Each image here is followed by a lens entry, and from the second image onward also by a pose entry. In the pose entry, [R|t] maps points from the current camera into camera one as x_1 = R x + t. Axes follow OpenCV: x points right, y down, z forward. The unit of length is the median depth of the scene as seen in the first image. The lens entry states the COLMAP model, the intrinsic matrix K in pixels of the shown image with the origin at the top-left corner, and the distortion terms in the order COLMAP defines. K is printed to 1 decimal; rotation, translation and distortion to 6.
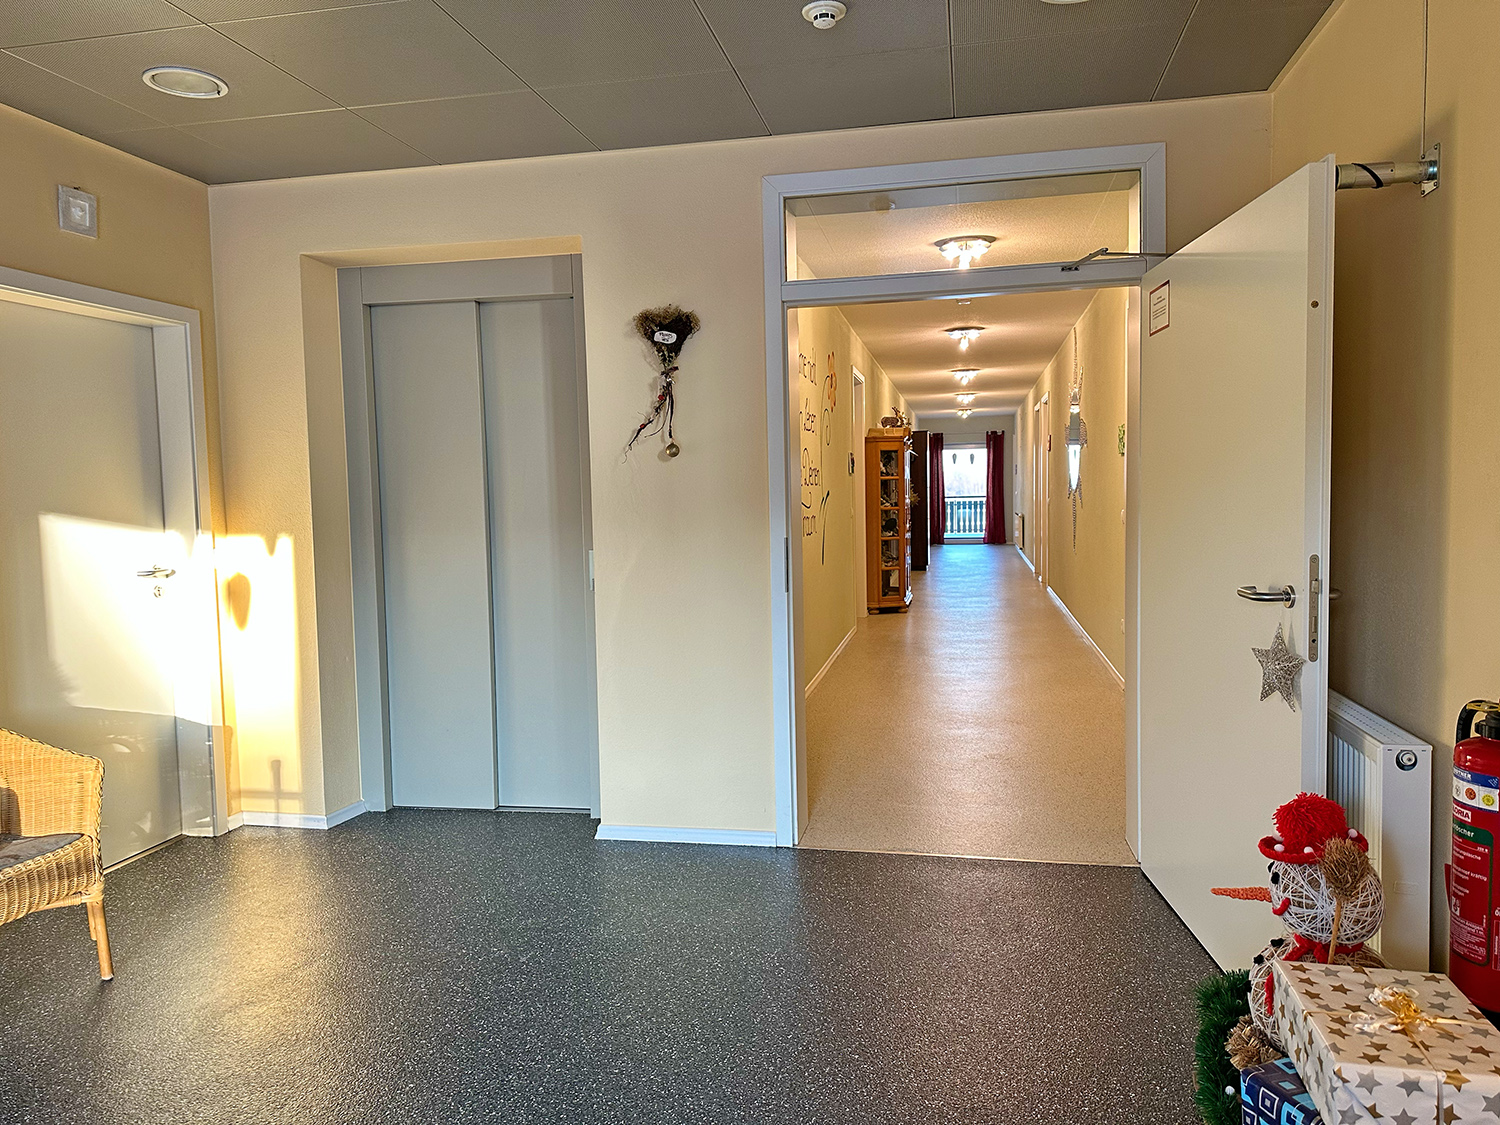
lens RADIAL K [[1035.2, 0, 757.3], [0, 1035.2, 560.7], [0, 0, 1]] dist [0.086544, -0.093154]
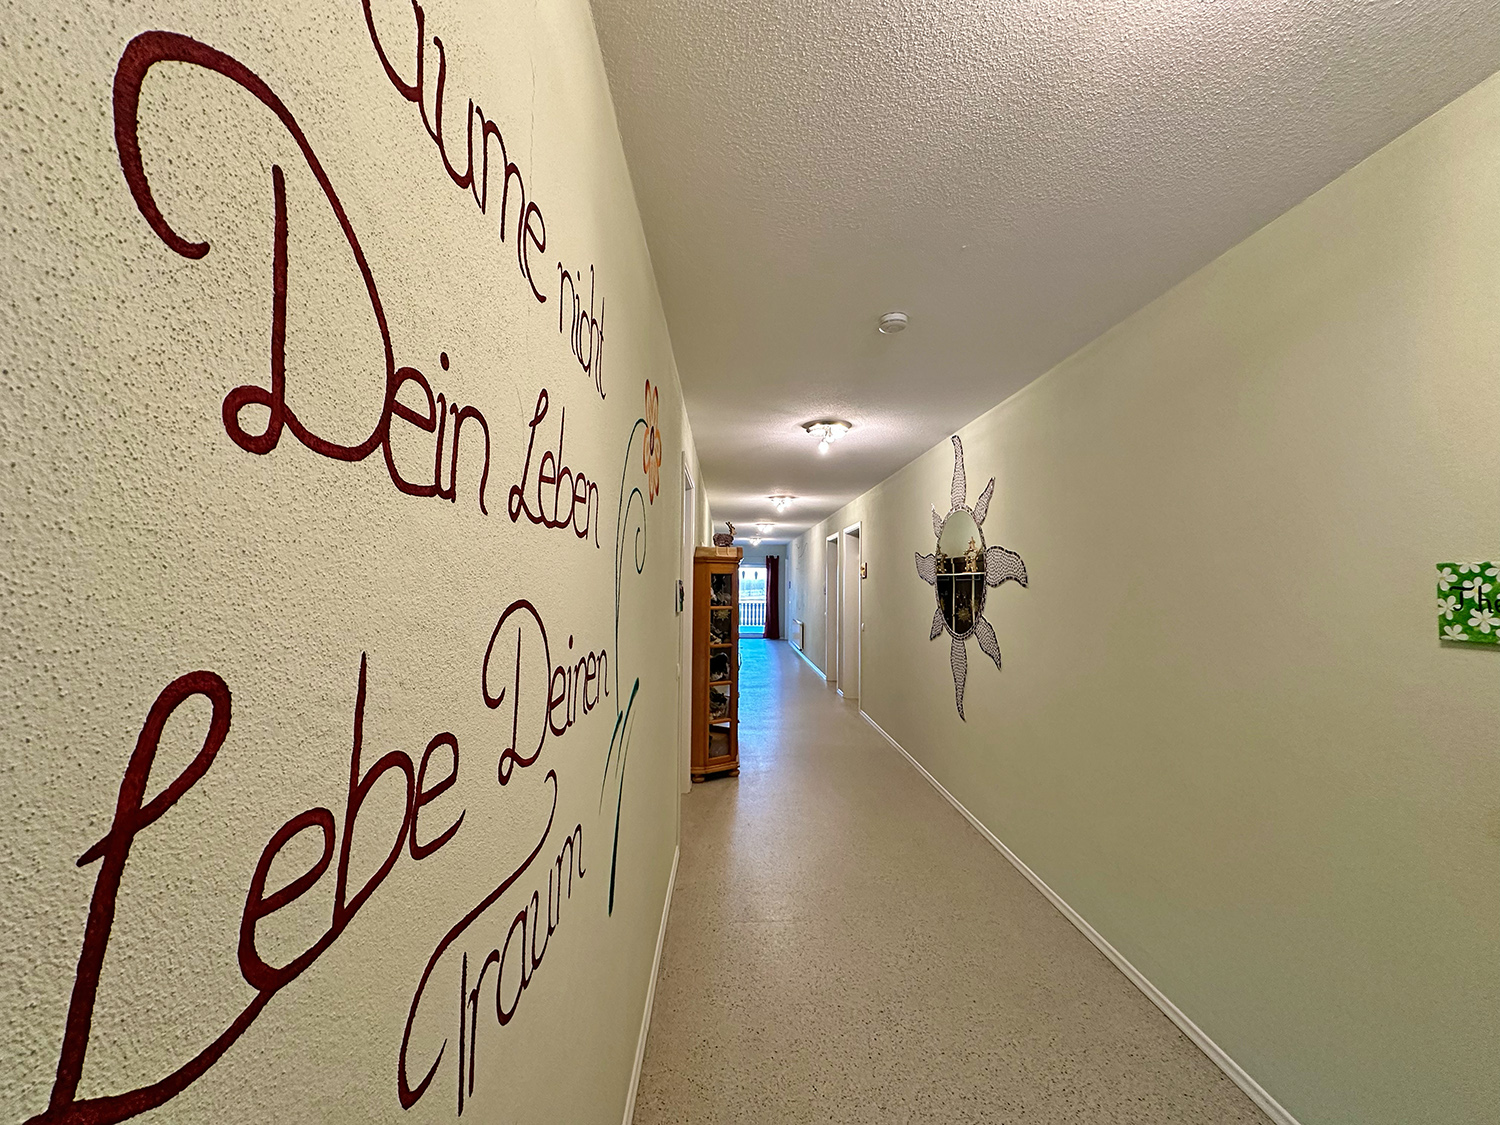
lens RADIAL K [[592.2, 0, 750.0], [0, 592.2, 562.5], [0, 0, 1]] dist [-0.000121, 0.000235]
pose [[0.971897, 0.038914, 0.232167, 0.116744], [-0.013756, 0.993946, -0.109008, -0.187245], [-0.235003, 0.102751, 0.966548, 1.568634]]
